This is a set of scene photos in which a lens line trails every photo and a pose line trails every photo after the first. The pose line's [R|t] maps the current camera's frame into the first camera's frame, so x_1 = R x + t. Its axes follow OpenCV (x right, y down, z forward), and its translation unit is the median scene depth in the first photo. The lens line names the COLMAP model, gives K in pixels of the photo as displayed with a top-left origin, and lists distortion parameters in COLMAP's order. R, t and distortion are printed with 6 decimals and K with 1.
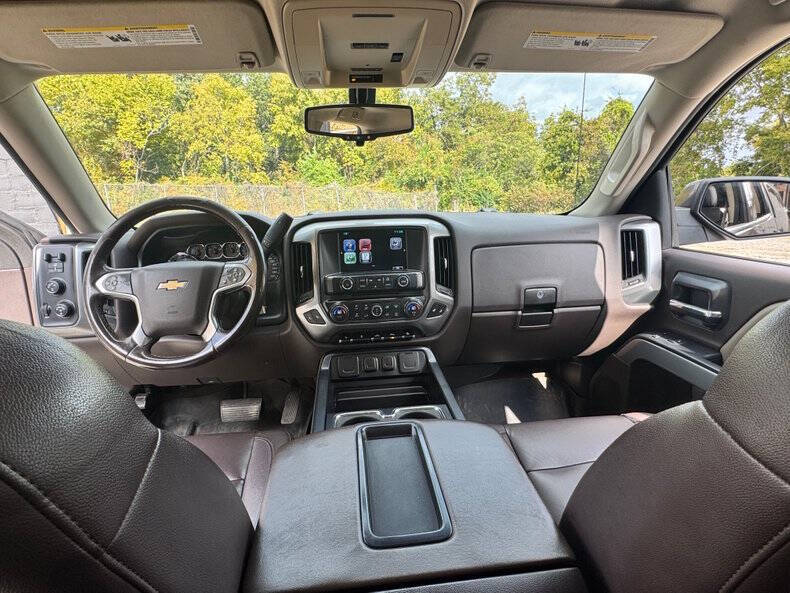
lens RADIAL K [[432.7, 0, 383.3], [0, 432.7, 296.9], [0, 0, 1]] dist [0.000675, -0.002117]
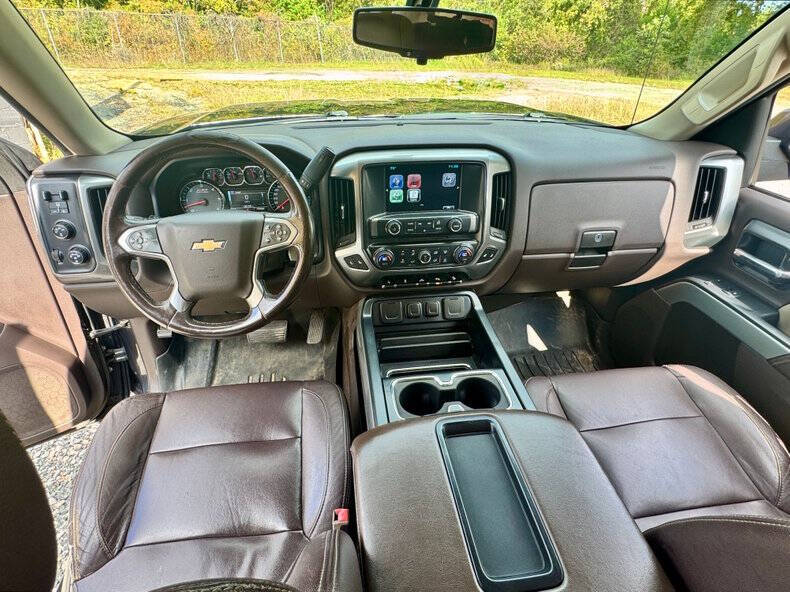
lens RADIAL K [[432.7, 0, 383.3], [0, 432.7, 296.4], [0, 0, 1]] dist [0.000675, -0.002117]
pose [[0.999251, 0.010713, 0.037181, -0.134143], [-0.021732, 0.950411, 0.310235, -0.169021], [-0.032014, -0.310811, 0.949933, 0.101179]]
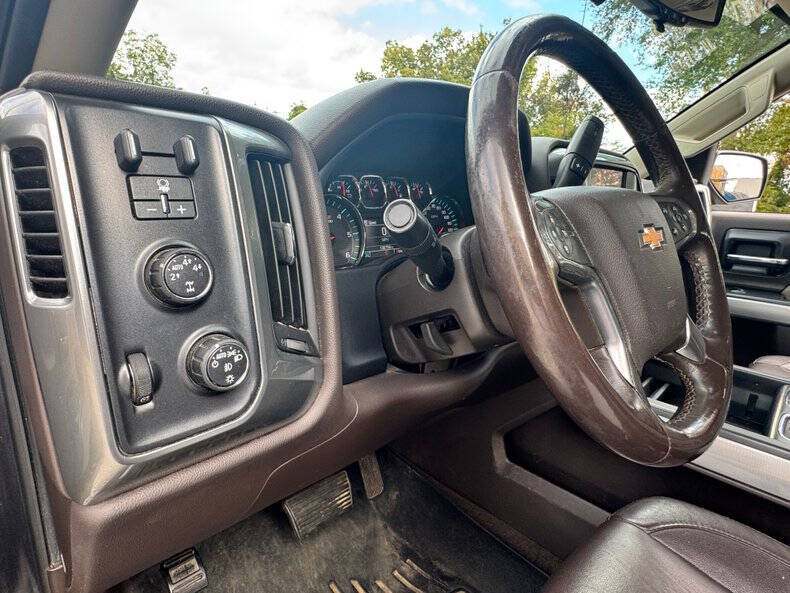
lens RADIAL K [[432.7, 0, 383.3], [0, 432.7, 296.9], [0, 0, 1]] dist [0.000675, -0.002117]
pose [[0.782383, -0.102671, 0.614277, -0.733406], [0.097436, 0.994351, 0.042096, -0.017564], [-0.615129, 0.026918, 0.787967, 0.665950]]
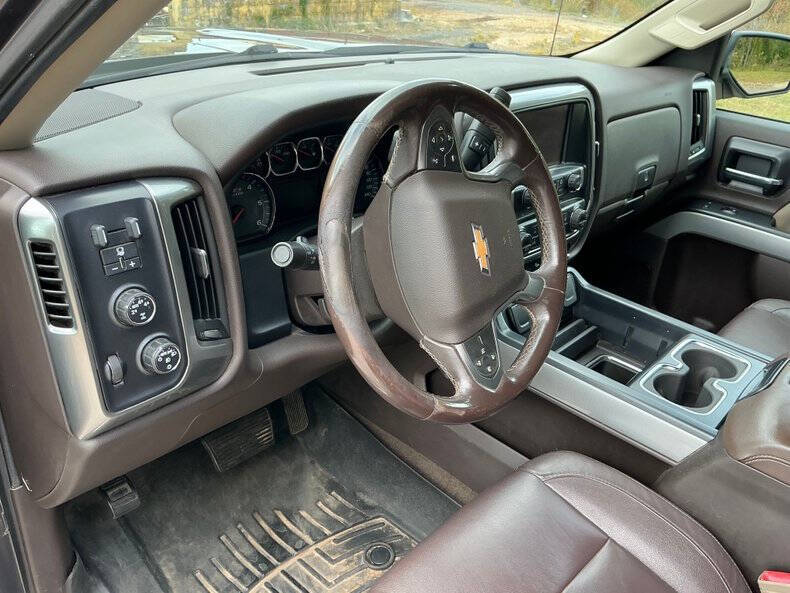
lens RADIAL K [[659.4, 0, 400.0], [0, 659.4, 293.3], [0, 0, 1]] dist [0.072240, -0.145395]
pose [[0.739133, -0.227506, 0.633975, -0.854219], [0.065697, 0.961093, 0.268299, -0.165293], [-0.670348, -0.156658, 0.725321, 0.378813]]
